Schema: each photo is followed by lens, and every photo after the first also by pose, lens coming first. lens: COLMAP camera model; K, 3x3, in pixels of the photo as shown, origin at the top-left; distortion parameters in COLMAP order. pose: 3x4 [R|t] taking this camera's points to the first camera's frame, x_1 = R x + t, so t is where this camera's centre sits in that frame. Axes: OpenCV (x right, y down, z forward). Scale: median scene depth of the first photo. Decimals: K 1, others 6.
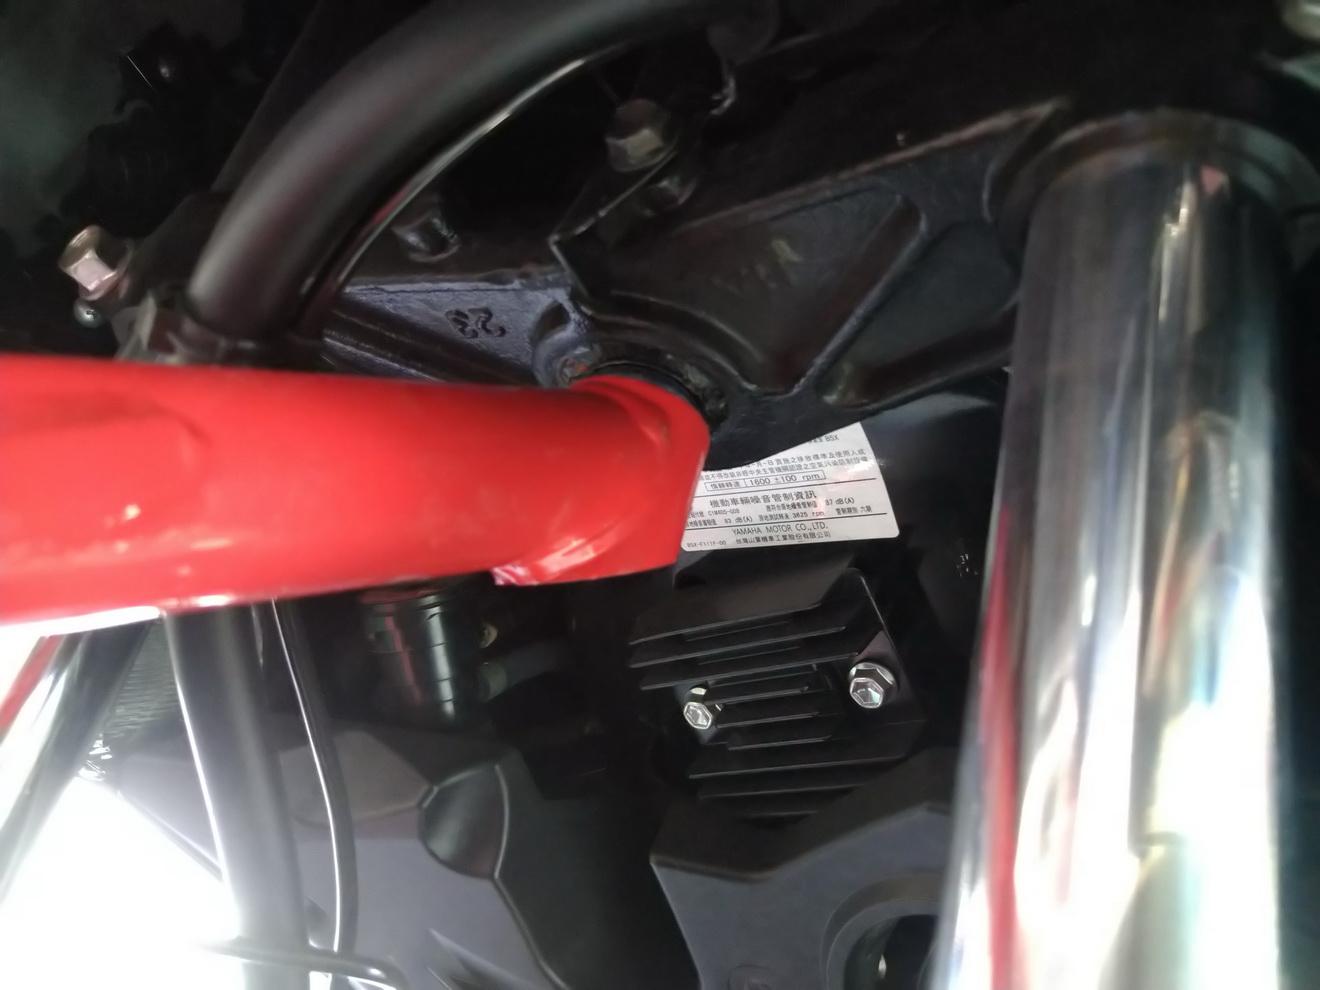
lens RADIAL K [[1059.7, 0, 667.3], [0, 1059.7, 500.7], [0, 0, 1]] dist [-0.044467, 0.084817]
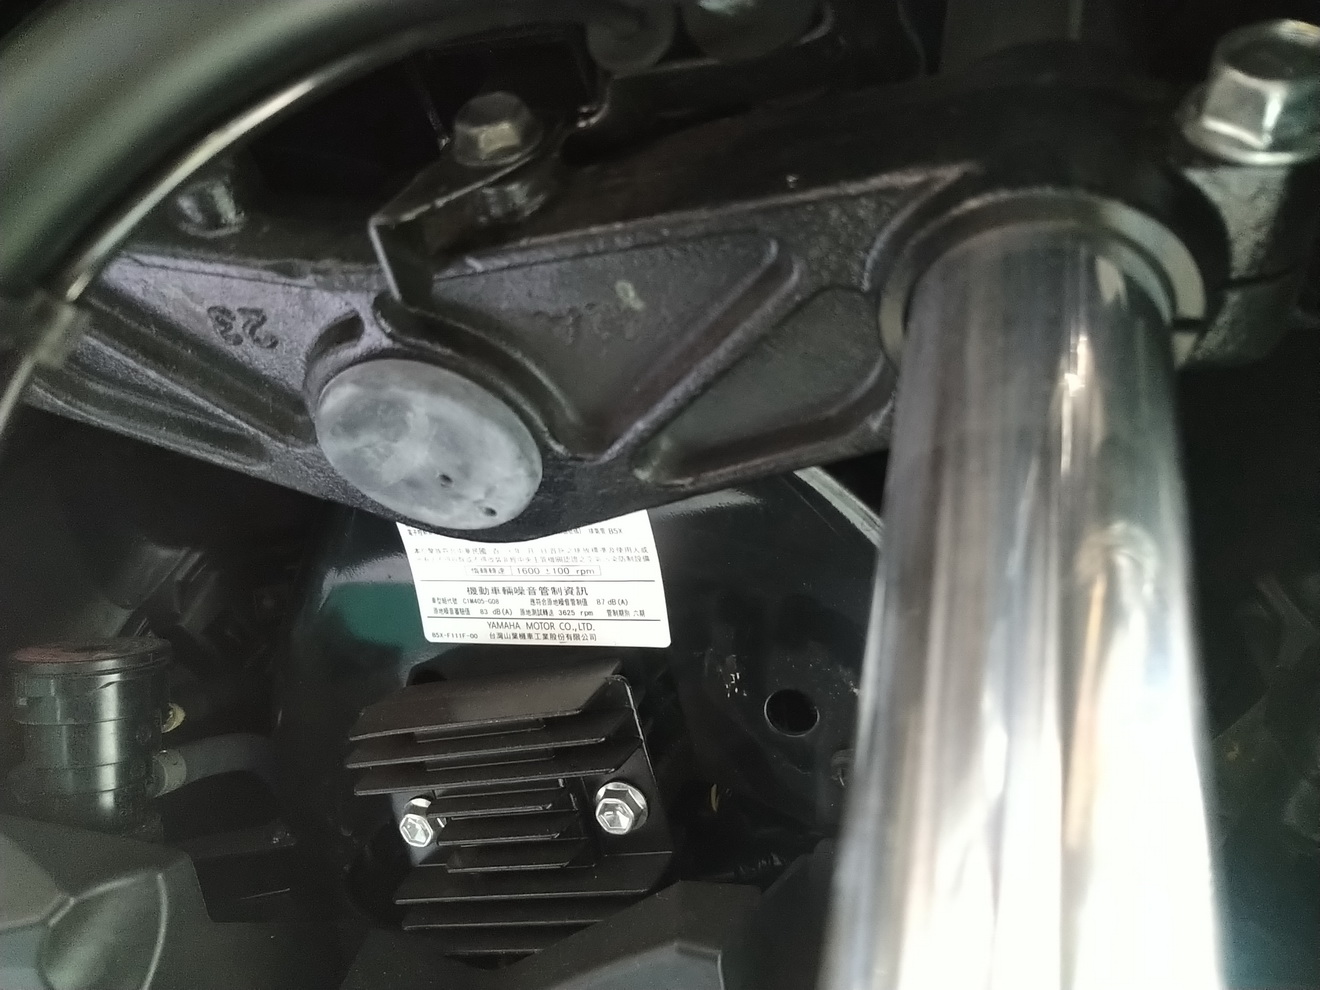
lens RADIAL K [[1059.7, 0, 667.3], [0, 1059.7, 500.7], [0, 0, 1]] dist [-0.044467, 0.084817]
pose [[0.956366, 0.149055, 0.251290, -0.036440], [-0.116268, 0.983202, -0.140698, 0.037134], [-0.268040, 0.105342, 0.957631, 0.087623]]
